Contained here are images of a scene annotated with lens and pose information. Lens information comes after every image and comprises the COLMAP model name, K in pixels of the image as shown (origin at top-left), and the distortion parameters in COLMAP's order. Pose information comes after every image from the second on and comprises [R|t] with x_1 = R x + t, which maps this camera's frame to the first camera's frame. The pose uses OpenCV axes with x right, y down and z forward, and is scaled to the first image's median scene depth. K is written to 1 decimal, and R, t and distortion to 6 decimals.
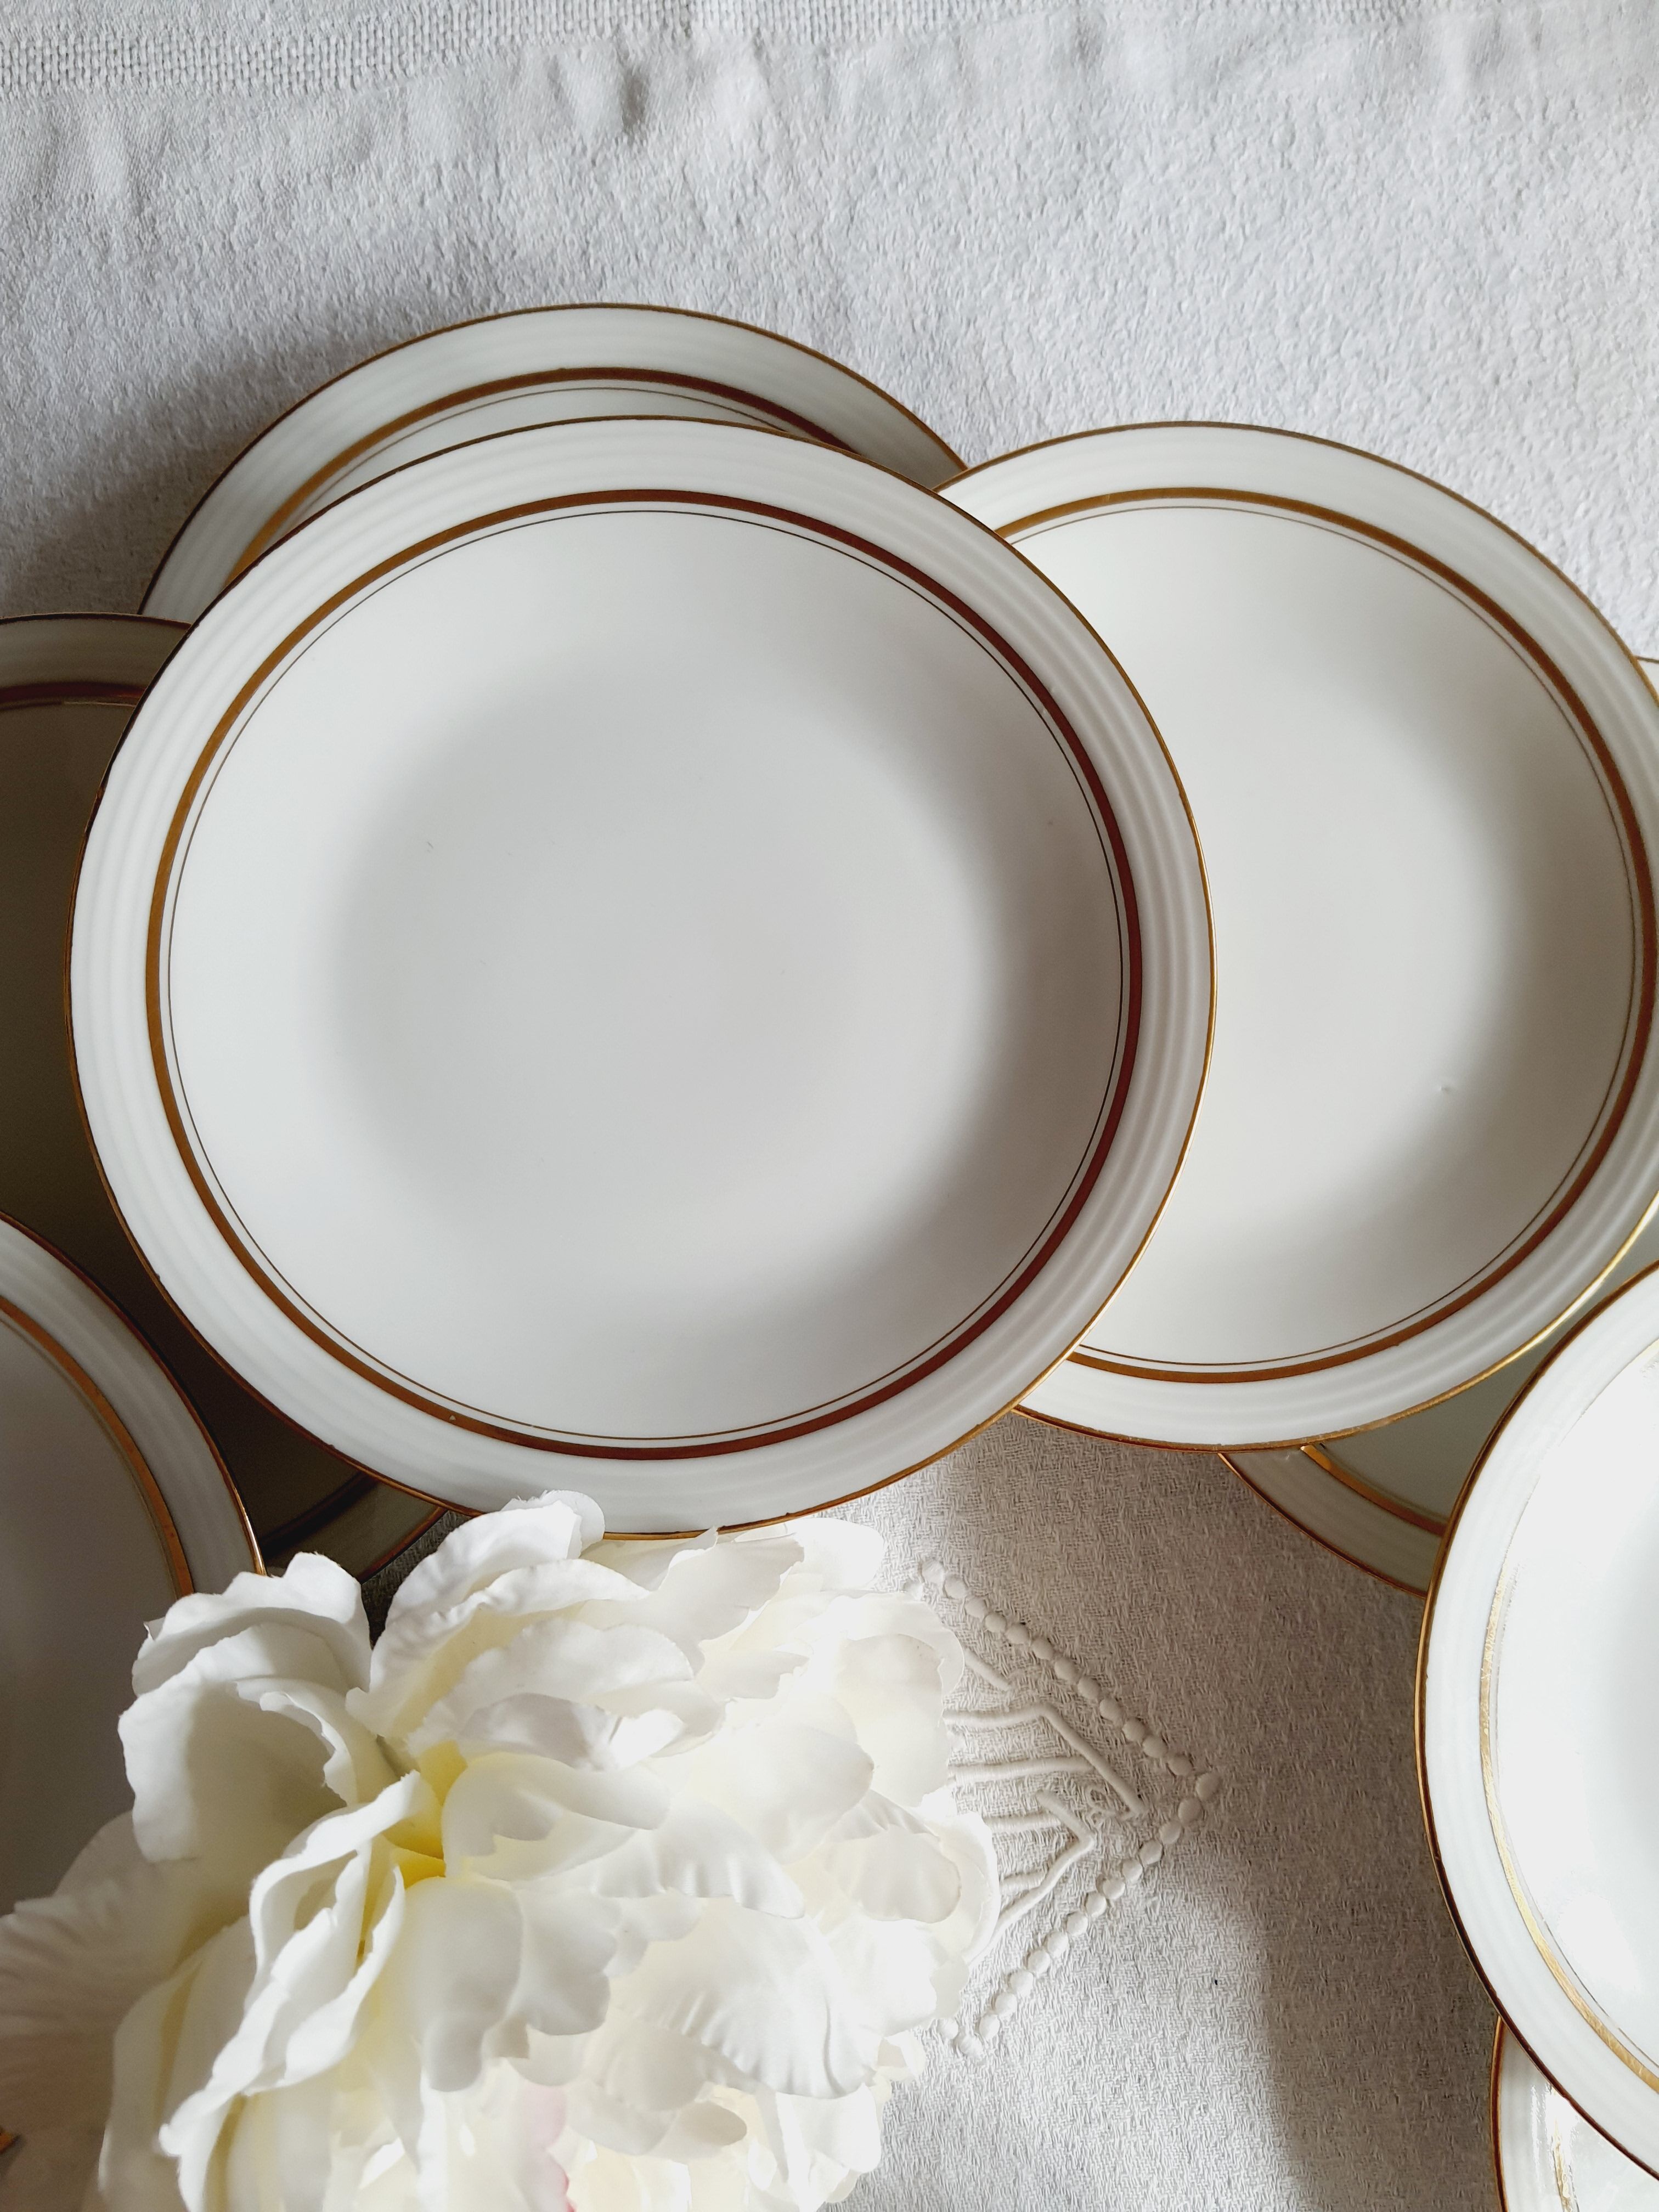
lens RADIAL K [[1759.2, 0, 859.4], [0, 1759.2, 1112.2], [0, 0, 1]] dist [0.044607, -0.102309]
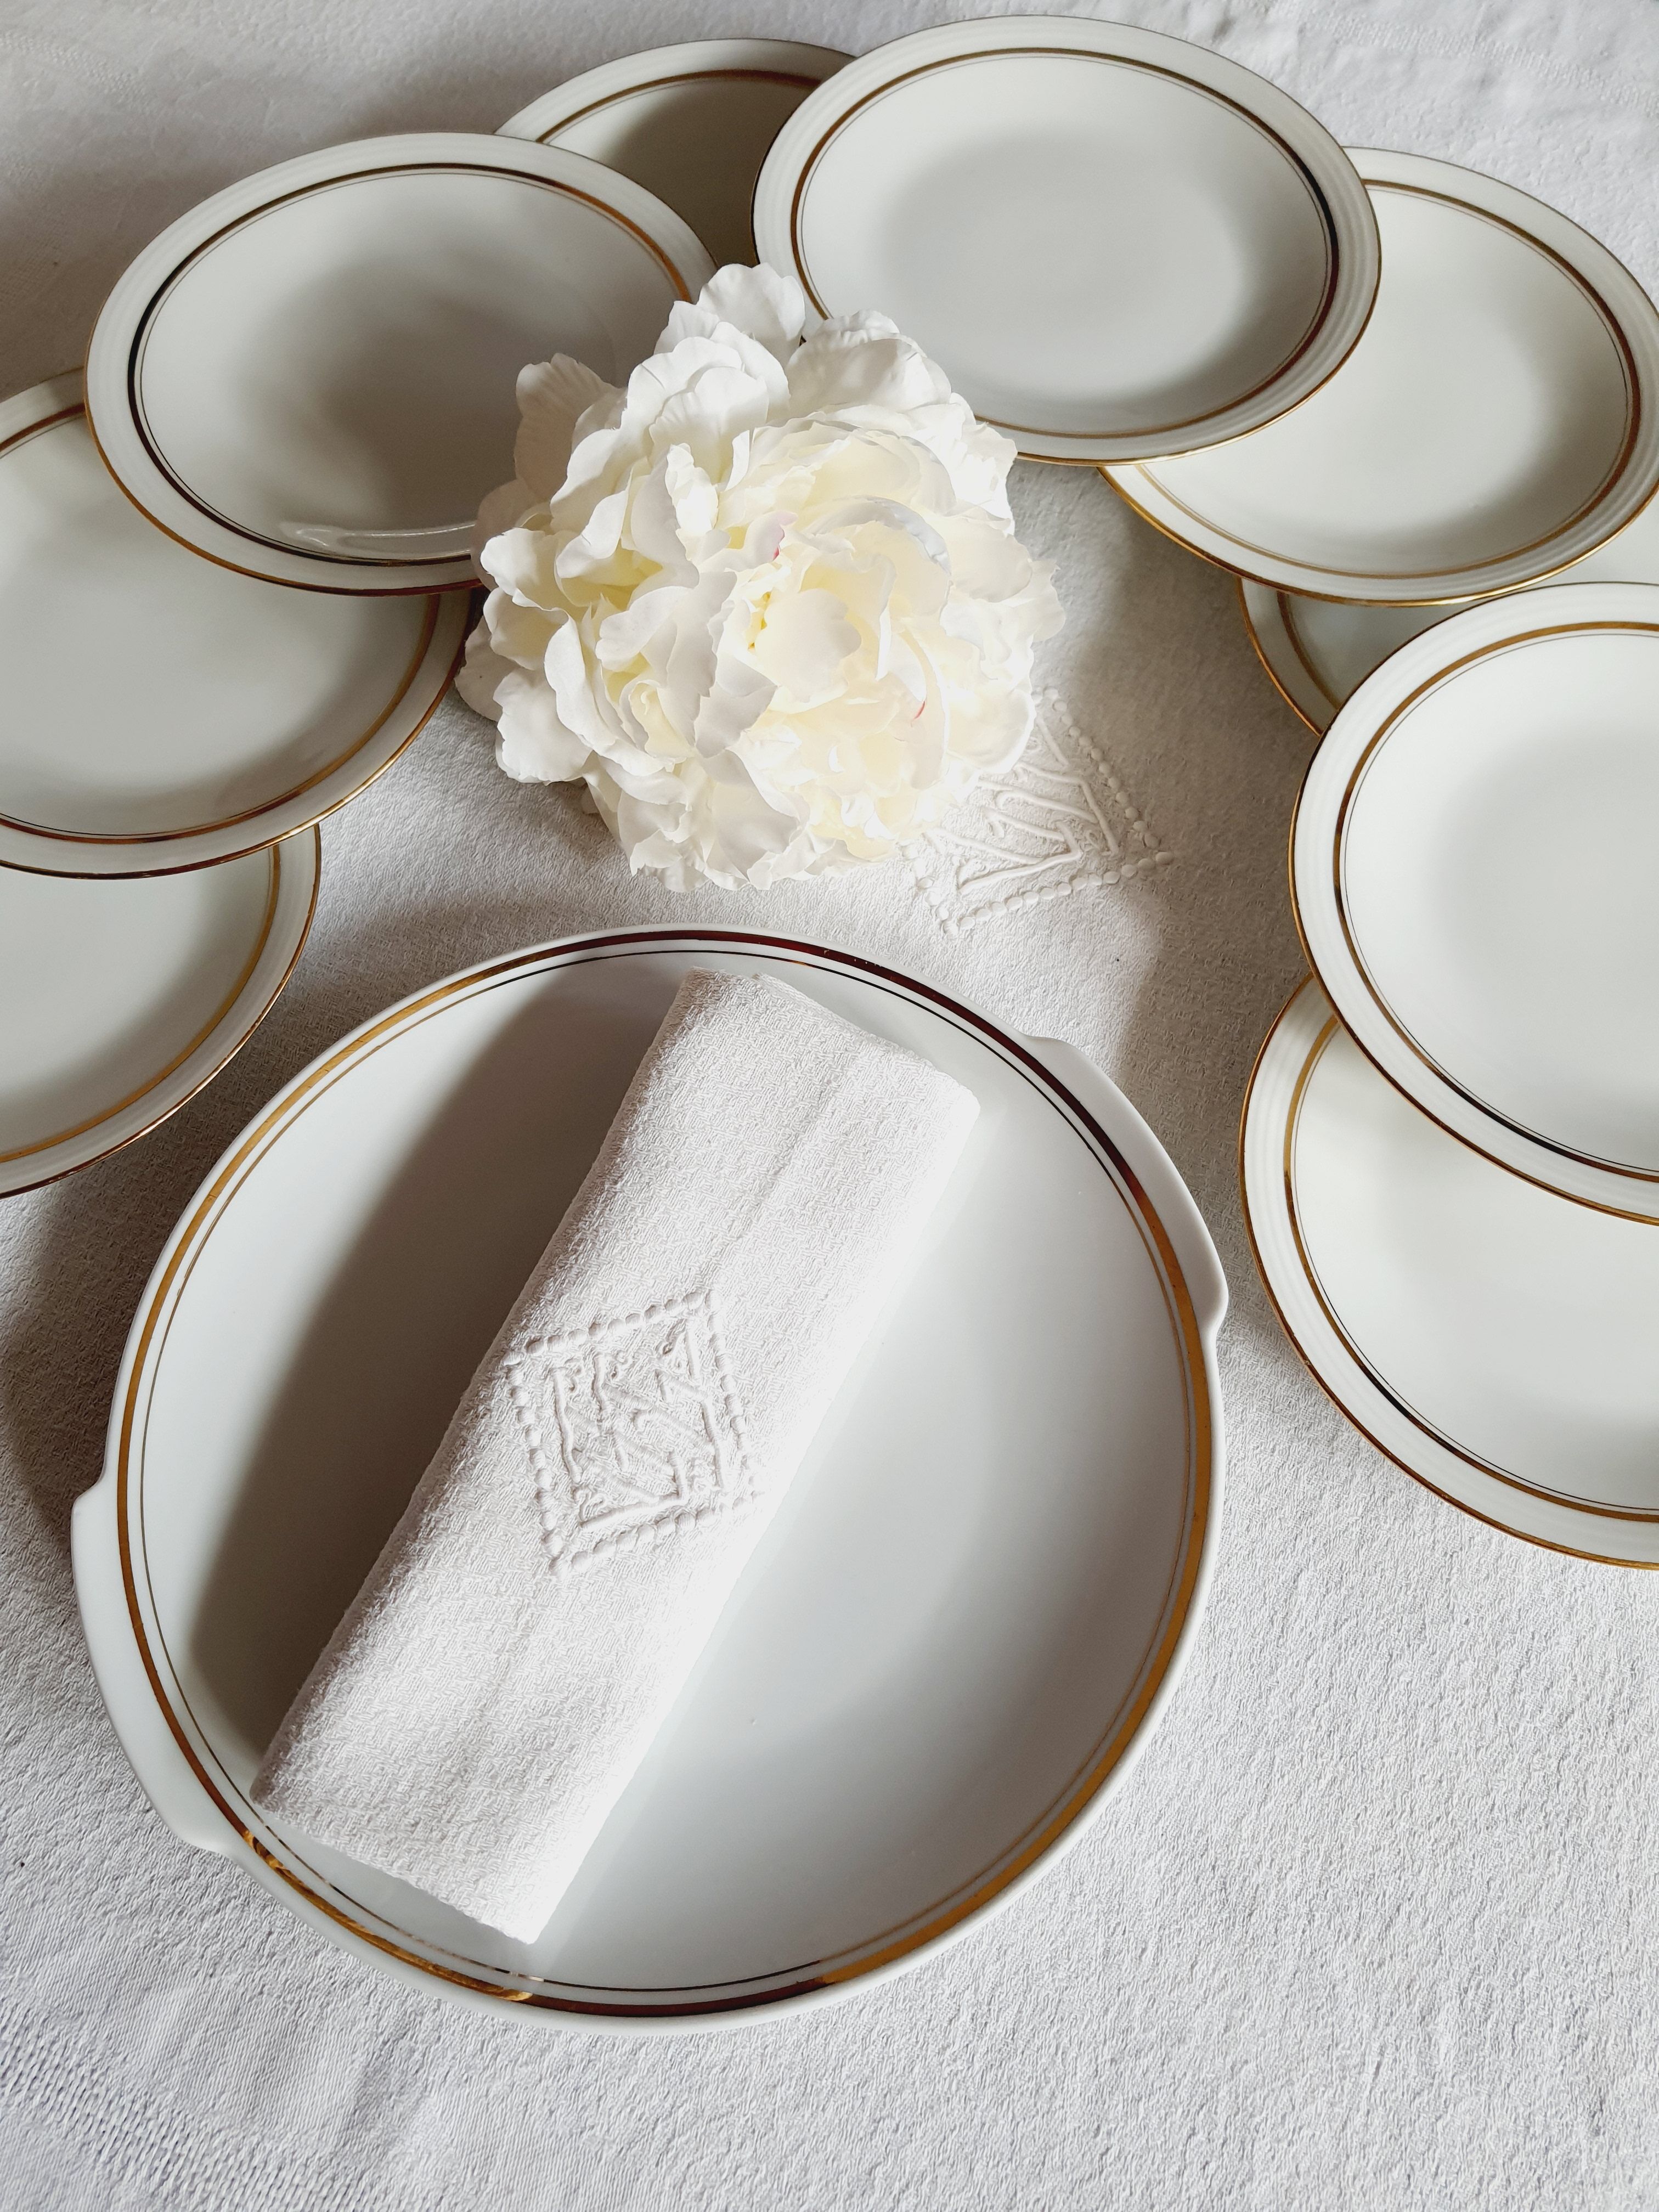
lens RADIAL K [[1759.2, 0, 825.7], [0, 1759.2, 1091.0], [0, 0, 1]] dist [0.044607, -0.102309]
pose [[0.895787, 0.389395, -0.214328, 0.338515], [-0.436532, 0.861525, -0.259256, 1.069367], [0.083696, 0.325799, 0.941727, -0.374446]]
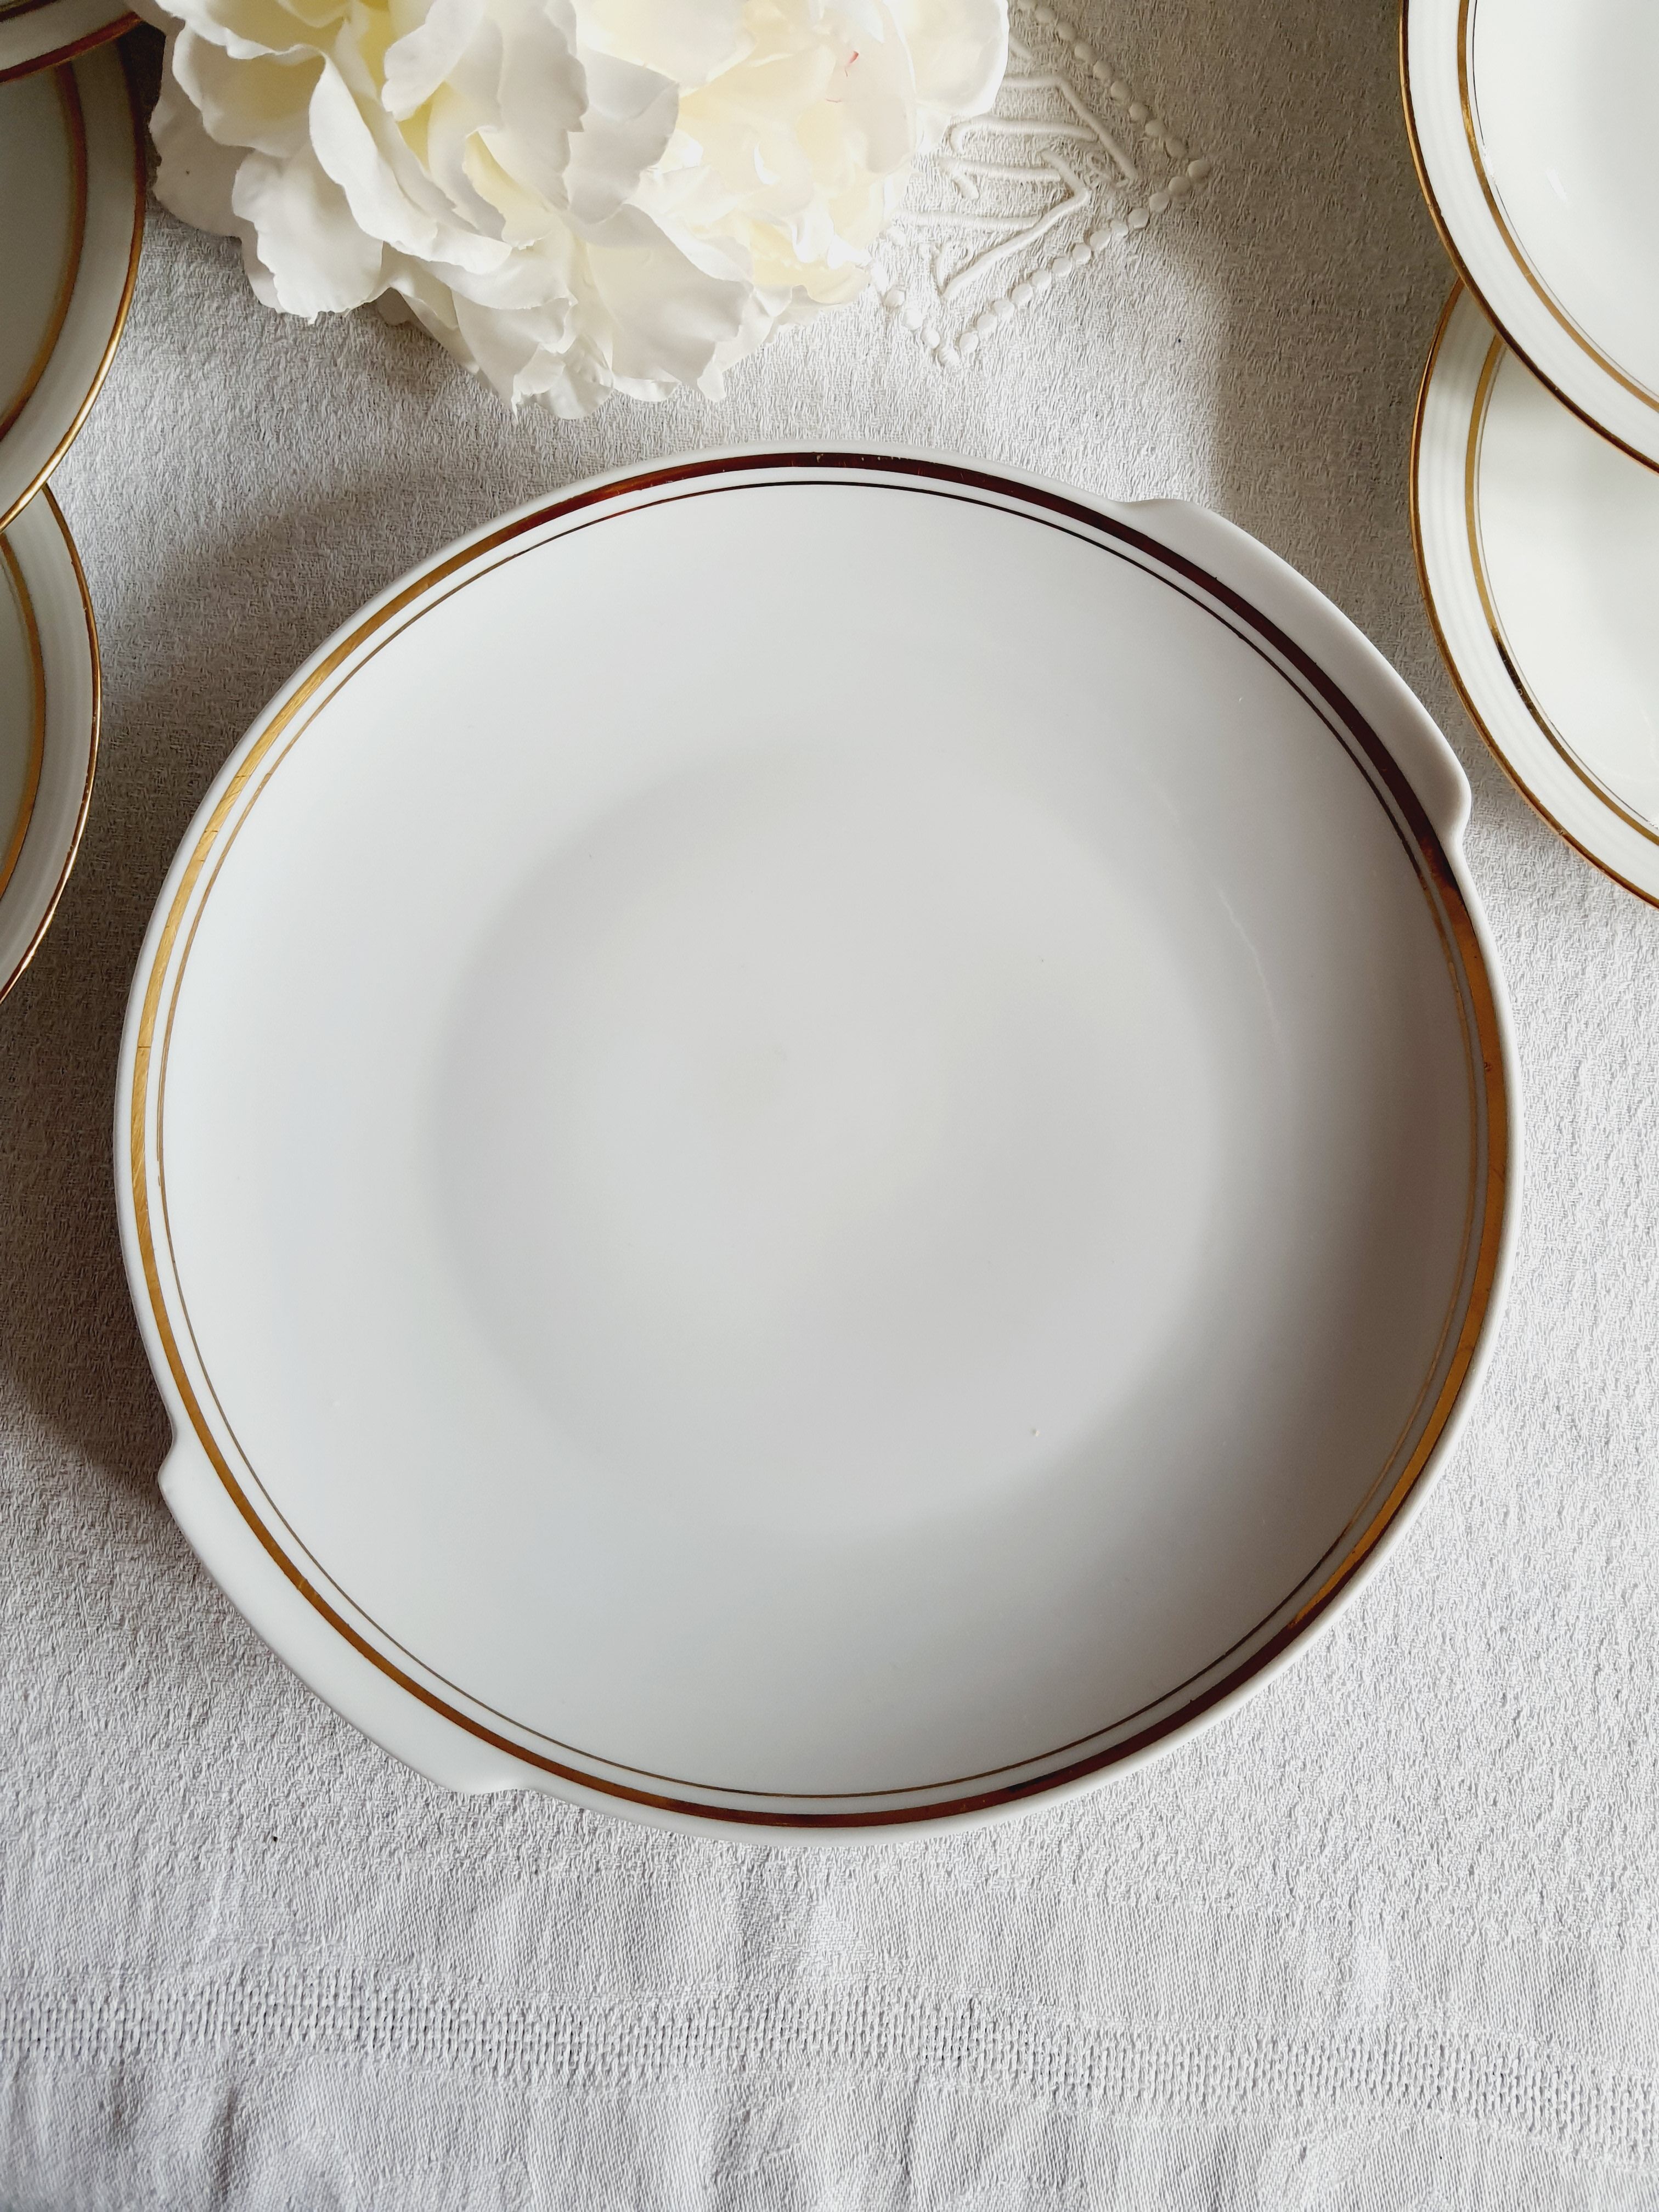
lens RADIAL K [[1759.2, 0, 862.0], [0, 1759.2, 1093.7], [0, 0, 1]] dist [0.044607, -0.102309]
pose [[0.989280, 0.145929, 0.005378, 0.069637], [-0.145920, 0.986463, 0.074816, 0.890517], [0.005613, -0.074799, 0.997183, -0.122344]]
